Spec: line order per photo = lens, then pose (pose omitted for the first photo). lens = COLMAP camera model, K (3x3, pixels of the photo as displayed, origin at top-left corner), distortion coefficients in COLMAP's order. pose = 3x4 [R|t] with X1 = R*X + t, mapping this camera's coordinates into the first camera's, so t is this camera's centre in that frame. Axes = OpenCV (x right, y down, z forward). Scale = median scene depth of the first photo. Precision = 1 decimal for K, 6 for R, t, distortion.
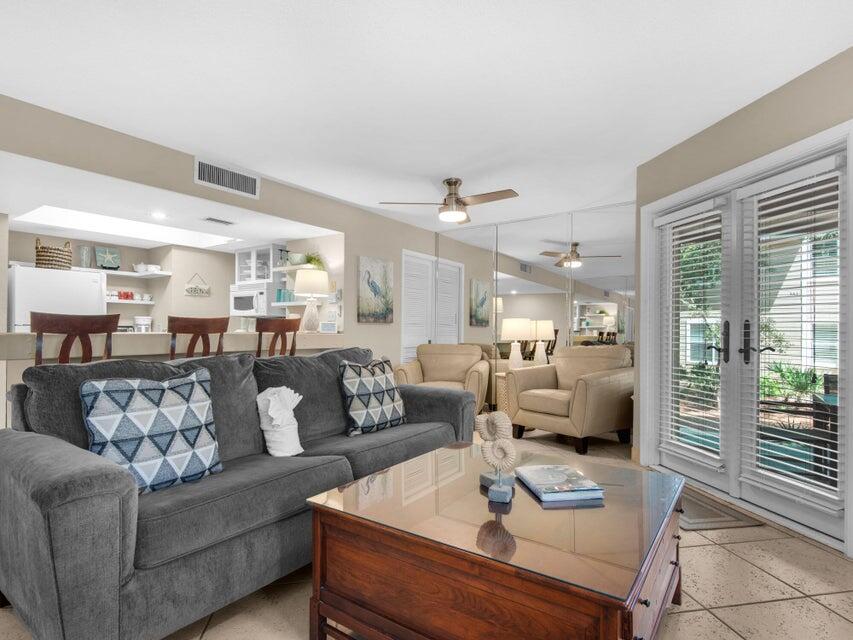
lens RADIAL K [[458.5, 0, 426.5], [0, 458.5, 320.0], [0, 0, 1]] dist [0.001226, -0.000146]
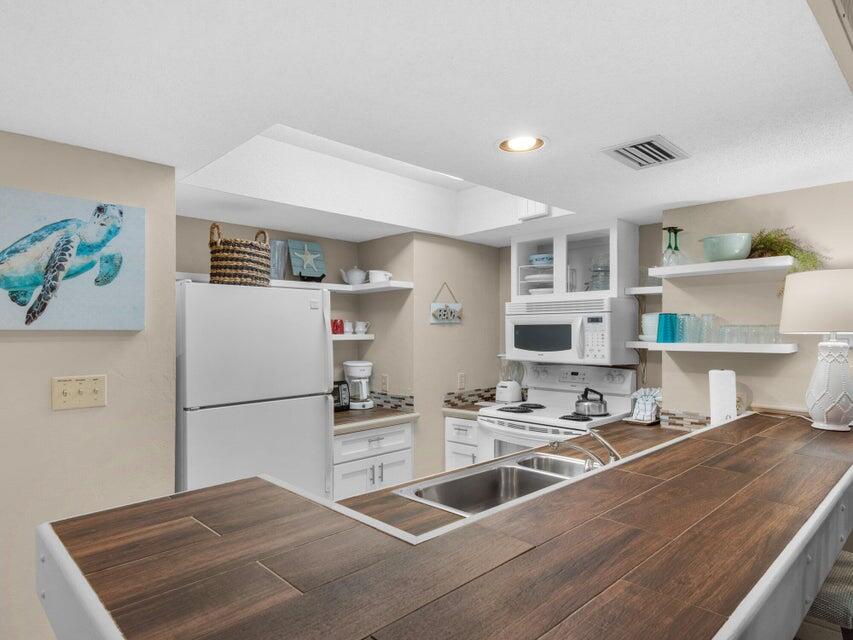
lens RADIAL K [[508.2, 0, 423.9], [0, 508.2, 334.3], [0, 0, 1]] dist [0.000359, -0.000276]
pose [[0.980890, -0.008289, -0.194388, -0.429396], [0.012954, 0.999657, 0.022739, -0.056892], [0.194133, -0.024823, 0.980661, 0.415383]]
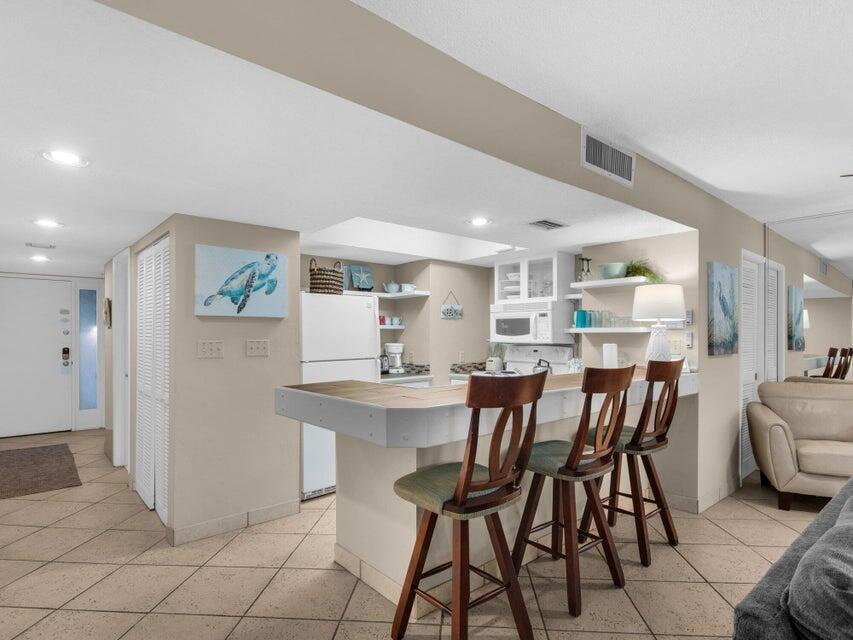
lens RADIAL K [[465.0, 0, 428.7], [0, 465.0, 336.7], [0, 0, 1]] dist [0.033113, 0.000070]
pose [[0.970854, -0.006849, -0.239576, -0.354590], [0.012489, 0.999679, 0.022030, -0.040611], [0.239348, -0.024379, 0.970628, 0.167510]]
